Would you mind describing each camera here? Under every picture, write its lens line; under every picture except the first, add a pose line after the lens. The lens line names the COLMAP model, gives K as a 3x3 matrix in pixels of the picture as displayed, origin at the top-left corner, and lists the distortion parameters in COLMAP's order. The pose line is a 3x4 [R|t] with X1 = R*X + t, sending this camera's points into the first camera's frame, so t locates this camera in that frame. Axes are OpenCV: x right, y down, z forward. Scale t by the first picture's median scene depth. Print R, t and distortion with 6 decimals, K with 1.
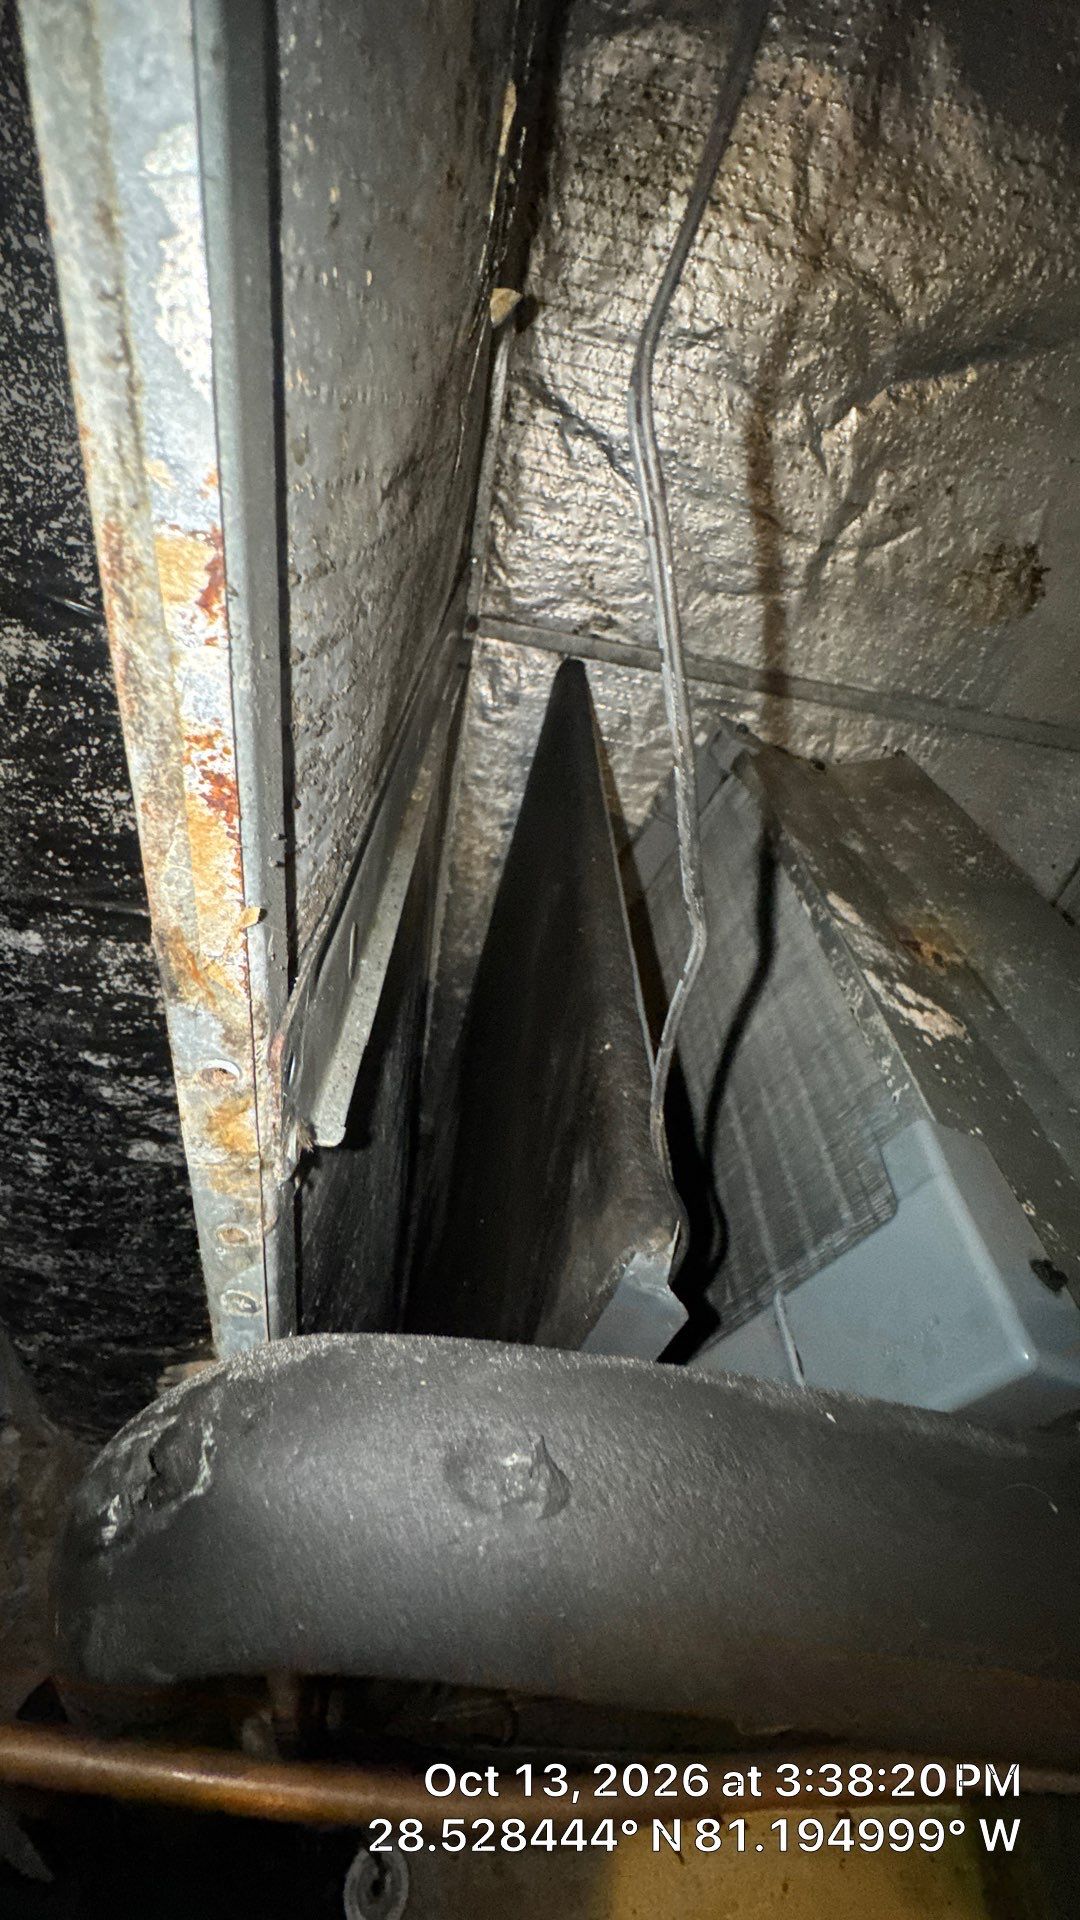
lens RADIAL K [[769.4, 0, 536.6], [0, 769.4, 956.4], [0, 0, 1]] dist [-0.003717, -0.000262]
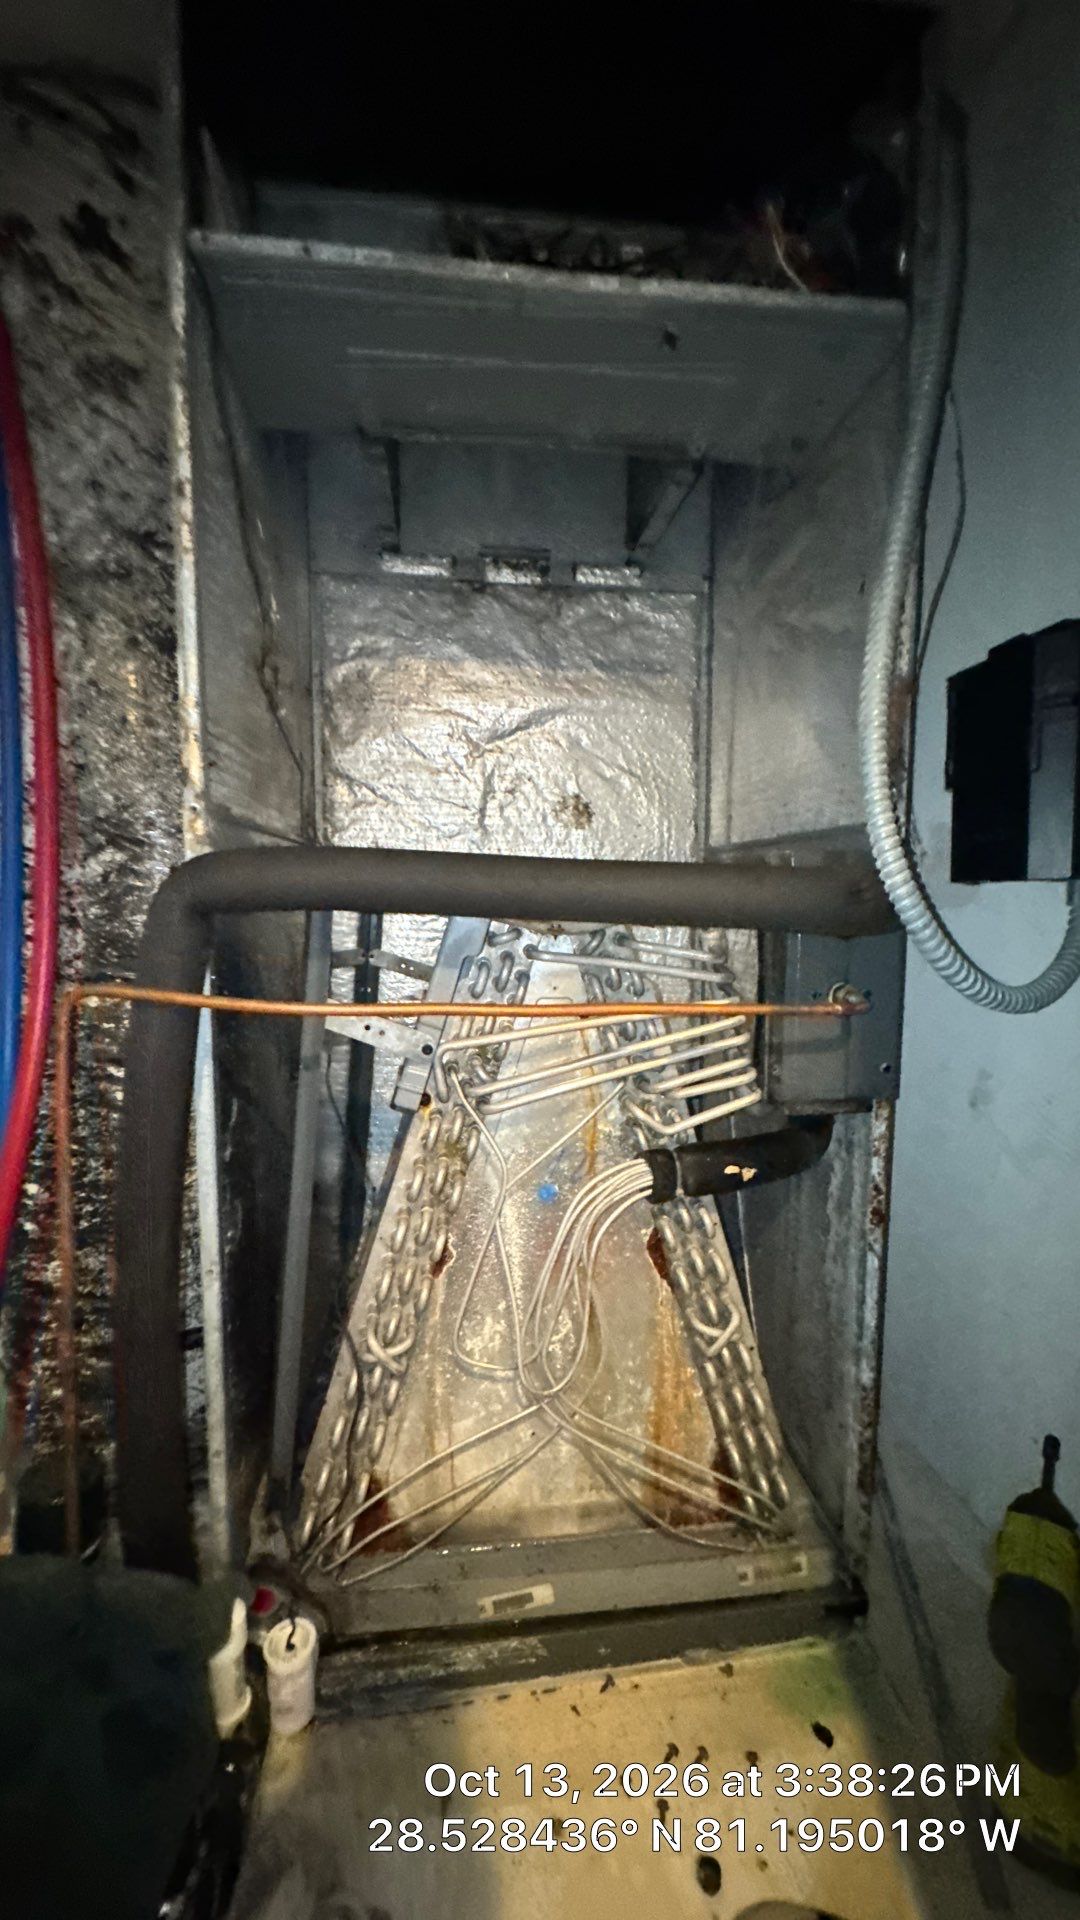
lens RADIAL K [[765.1, 0, 535.7], [0, 765.1, 958.7], [0, 0, 1]] dist [-0.001745, 0.000090]
pose [[0.979045, -0.179270, 0.096604, 0.246015], [0.203416, 0.838588, -0.505364, 0.929873], [0.009586, 0.514425, 0.857482, -0.617730]]
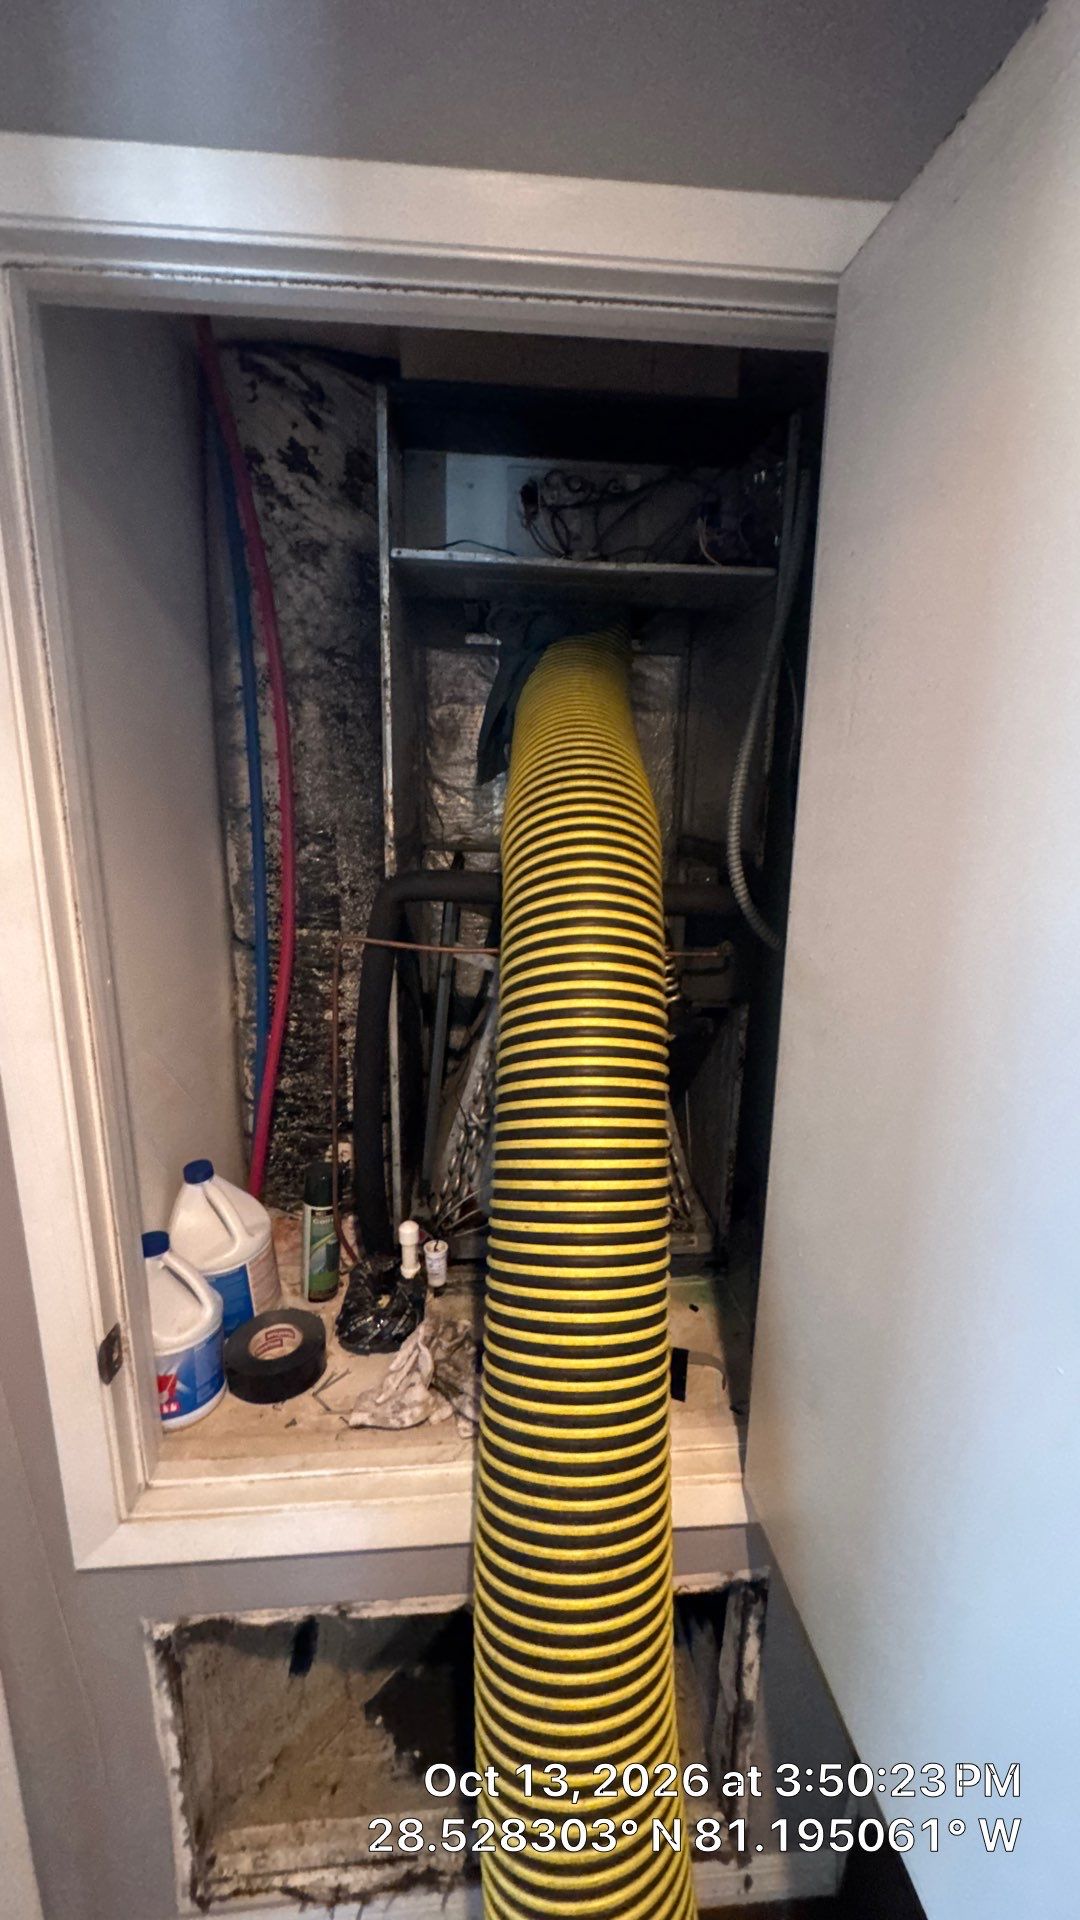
lens RADIAL K [[769.4, 0, 536.6], [0, 769.4, 956.4], [0, 0, 1]] dist [-0.003717, -0.000262]
pose [[0.985158, -0.166813, 0.040465, 0.172739], [0.169165, 0.903550, -0.393675, 1.333237], [0.029108, 0.394678, 0.918358, -1.739146]]
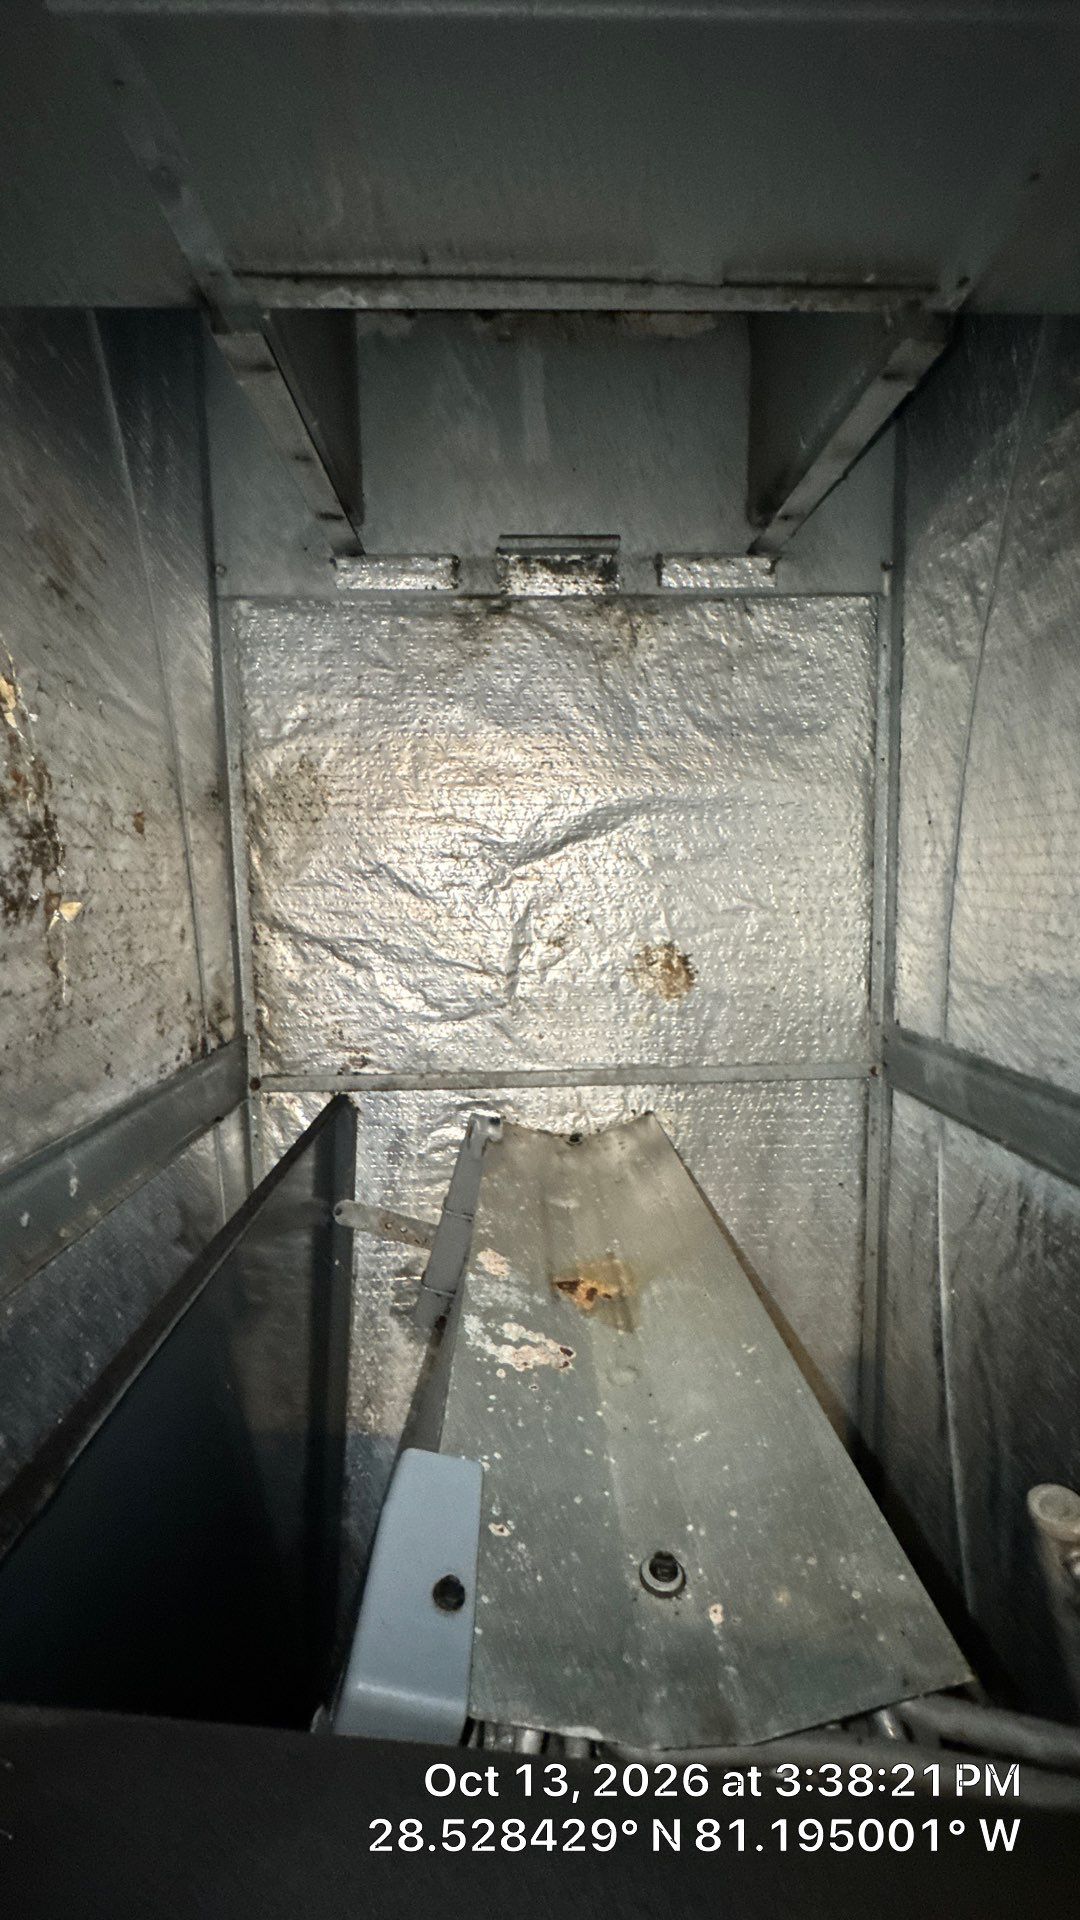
lens RADIAL K [[765.1, 0, 535.7], [0, 765.1, 958.7], [0, 0, 1]] dist [-0.001745, 0.000090]
pose [[0.980272, -0.197144, 0.014165, 0.409358], [0.176364, 0.840088, -0.512979, 0.111728], [0.089231, 0.505358, 0.858284, -0.115218]]
